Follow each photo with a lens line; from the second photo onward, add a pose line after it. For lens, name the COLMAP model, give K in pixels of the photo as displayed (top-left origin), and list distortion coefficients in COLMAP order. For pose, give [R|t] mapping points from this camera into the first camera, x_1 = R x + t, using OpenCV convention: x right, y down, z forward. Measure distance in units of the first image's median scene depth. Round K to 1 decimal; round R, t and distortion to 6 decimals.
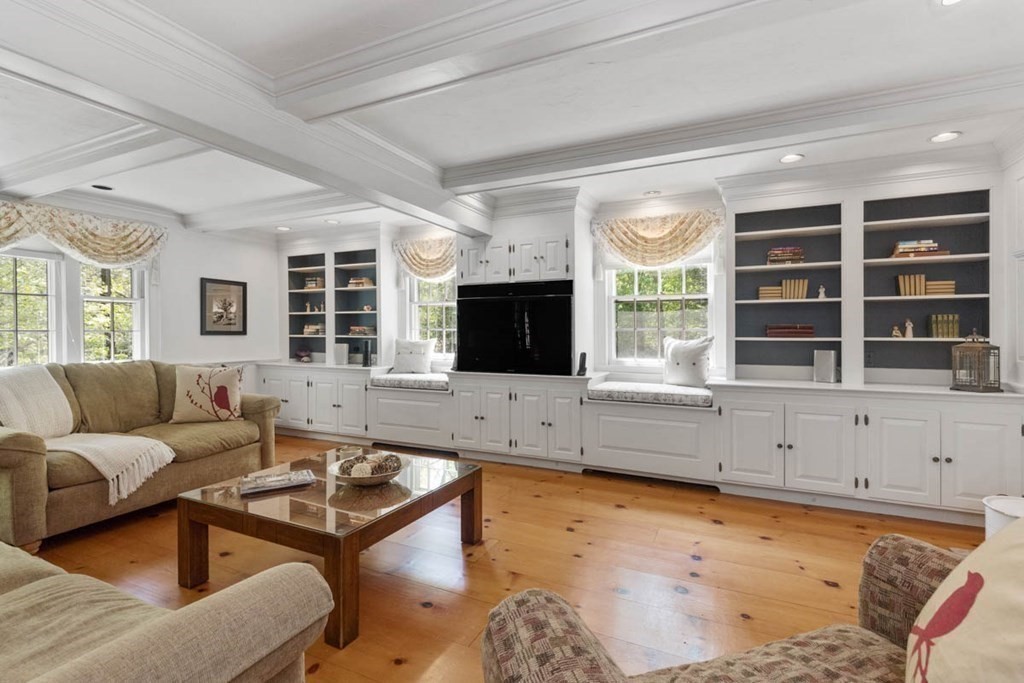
lens RADIAL K [[491.5, 0, 497.4], [0, 491.5, 331.1], [0, 0, 1]] dist [-0.000954, -0.000063]
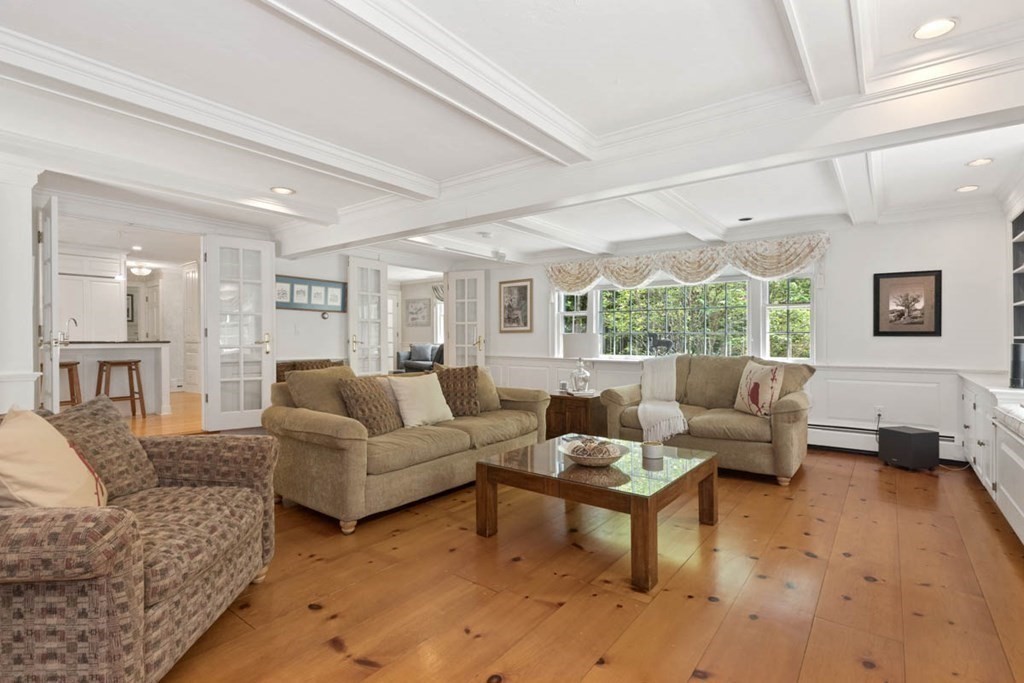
lens RADIAL K [[469.5, 0, 510.0], [0, 469.5, 339.1], [0, 0, 1]] dist [0.003454, -0.000063]
pose [[-0.183967, 0.004419, -0.982923, 0.396850], [0.002714, 0.999988, 0.003987, 0.008531], [0.982929, -0.001934, -0.183977, 0.487554]]
